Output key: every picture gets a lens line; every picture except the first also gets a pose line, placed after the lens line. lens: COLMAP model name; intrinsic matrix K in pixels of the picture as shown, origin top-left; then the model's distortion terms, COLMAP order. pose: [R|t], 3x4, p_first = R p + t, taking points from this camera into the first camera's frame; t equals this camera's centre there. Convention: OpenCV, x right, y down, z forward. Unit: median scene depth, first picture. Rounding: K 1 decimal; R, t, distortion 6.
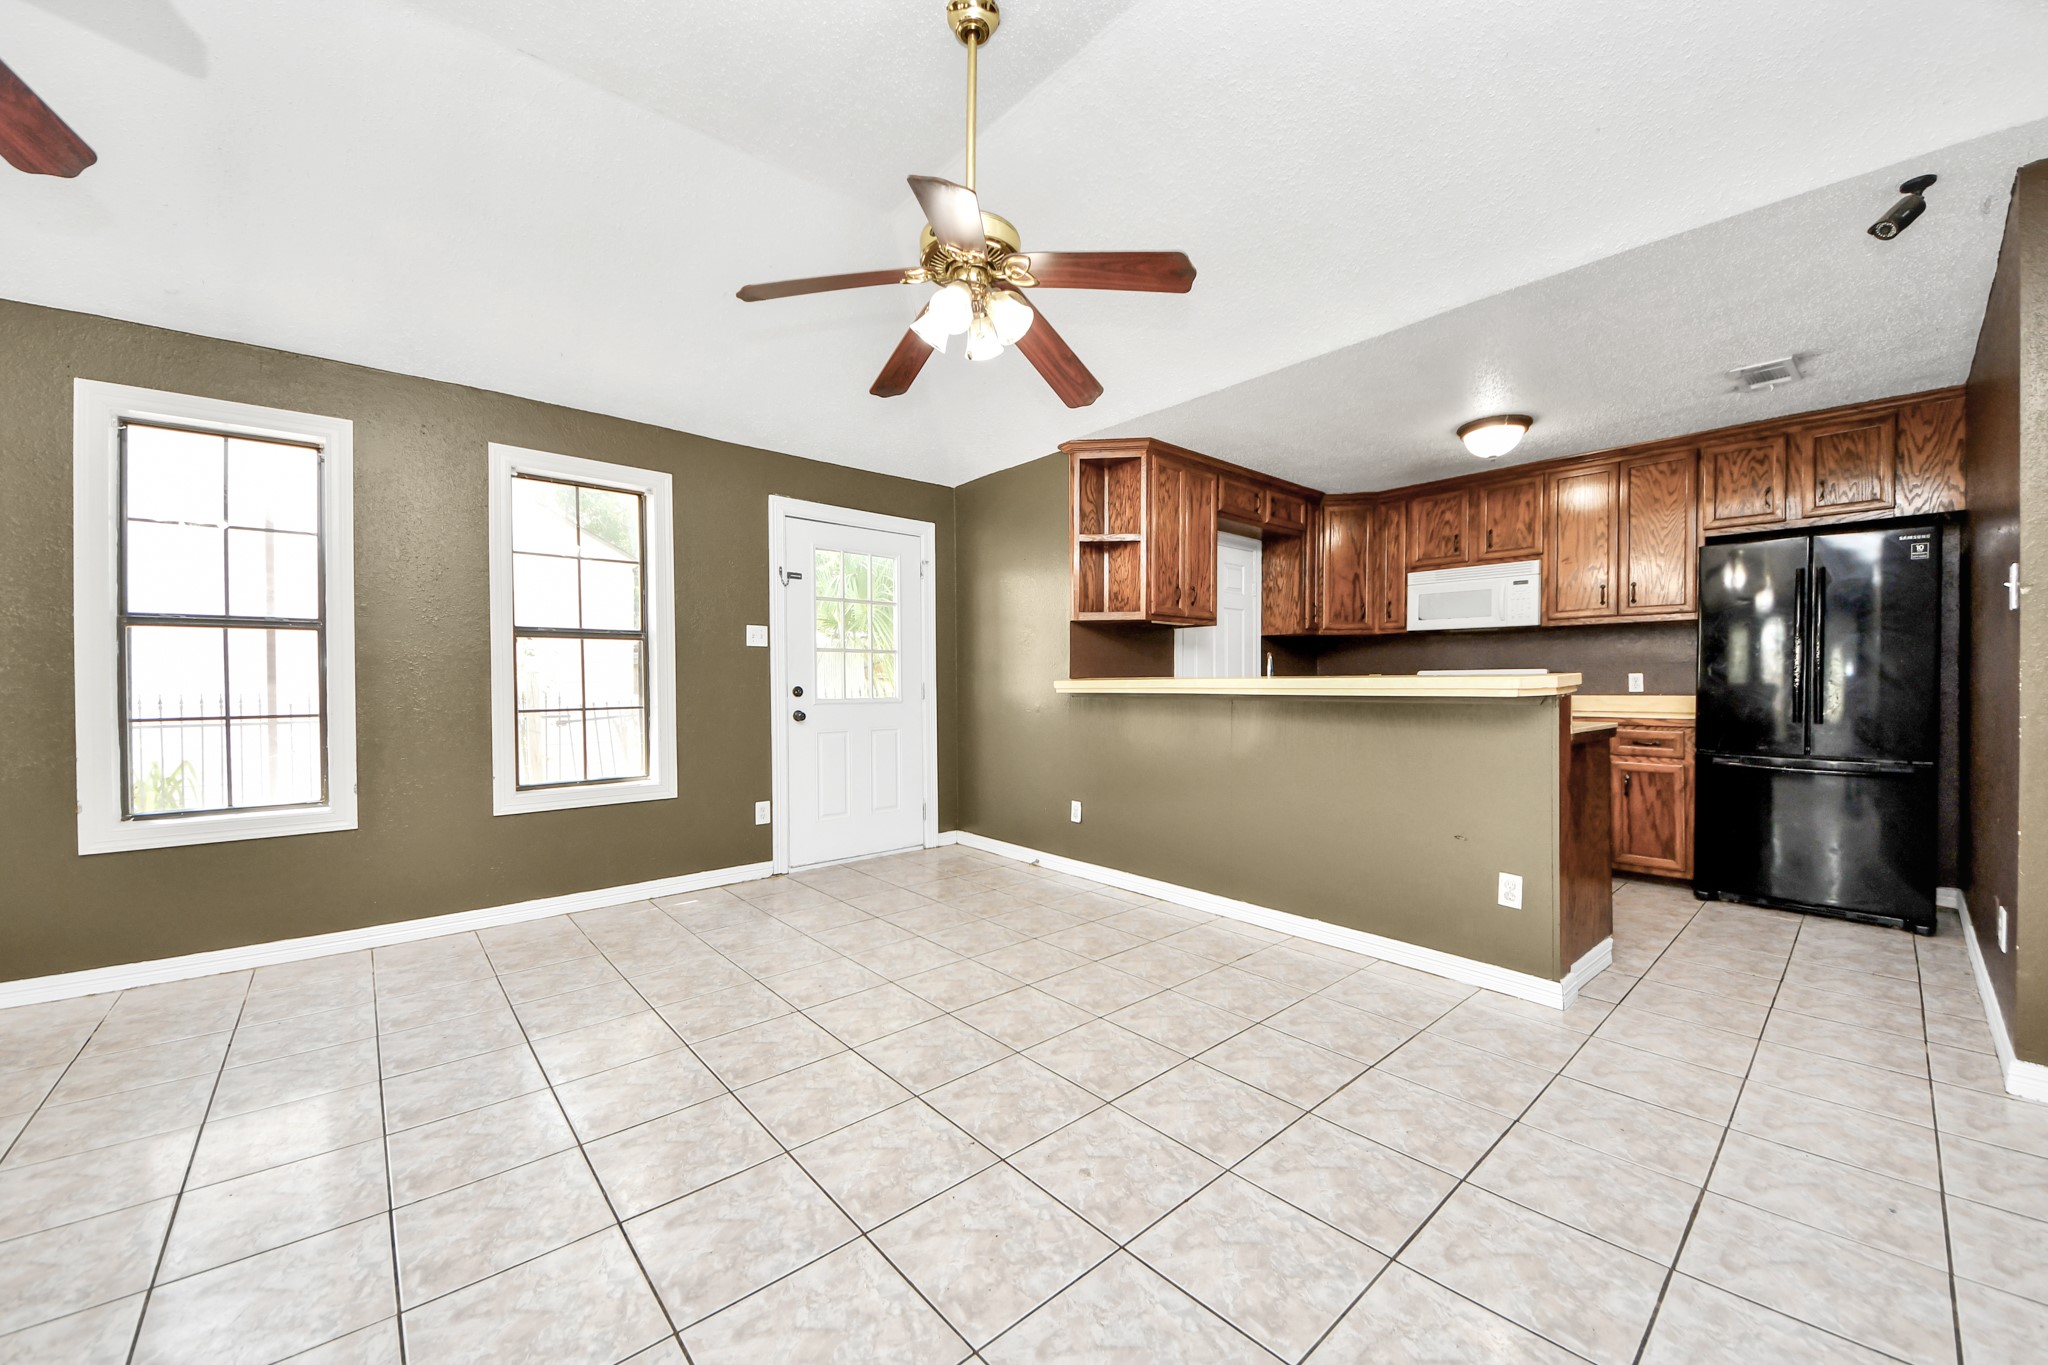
lens RADIAL K [[718.3, 0, 1025.7], [0, 718.3, 686.1], [0, 0, 1]] dist [0.014738, -0.011197]
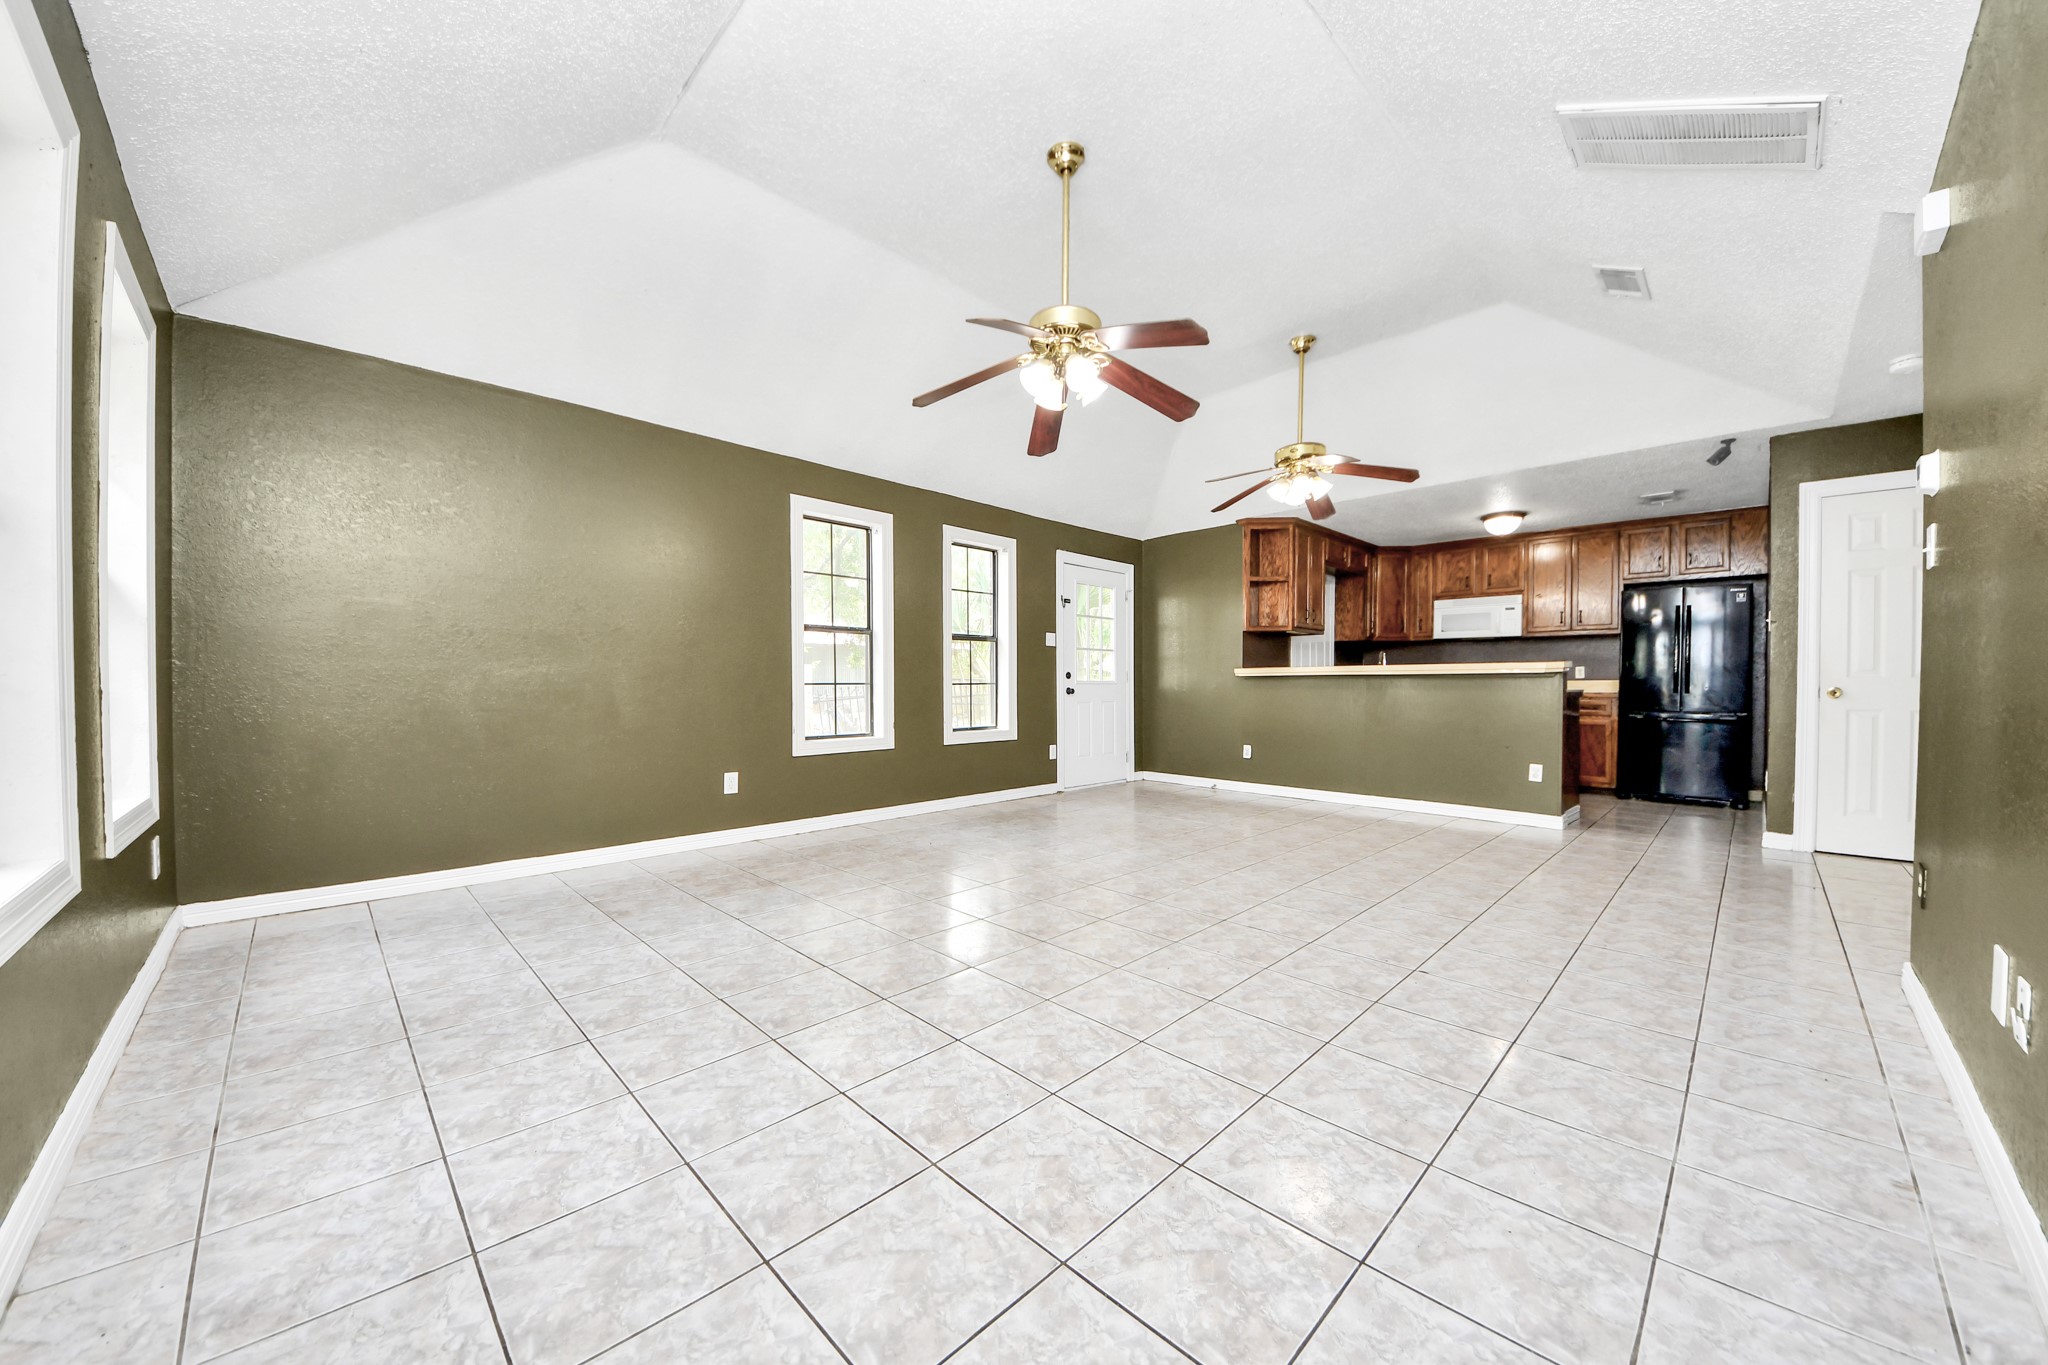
lens RADIAL K [[720.5, 0, 1006.7], [0, 720.5, 692.1], [0, 0, 1]] dist [0.027954, -0.016341]
pose [[0.997132, 0.002267, 0.075648, -0.568248], [-0.002487, 0.999993, 0.002811, 0.039403], [-0.075641, -0.002991, 0.997131, -0.536739]]
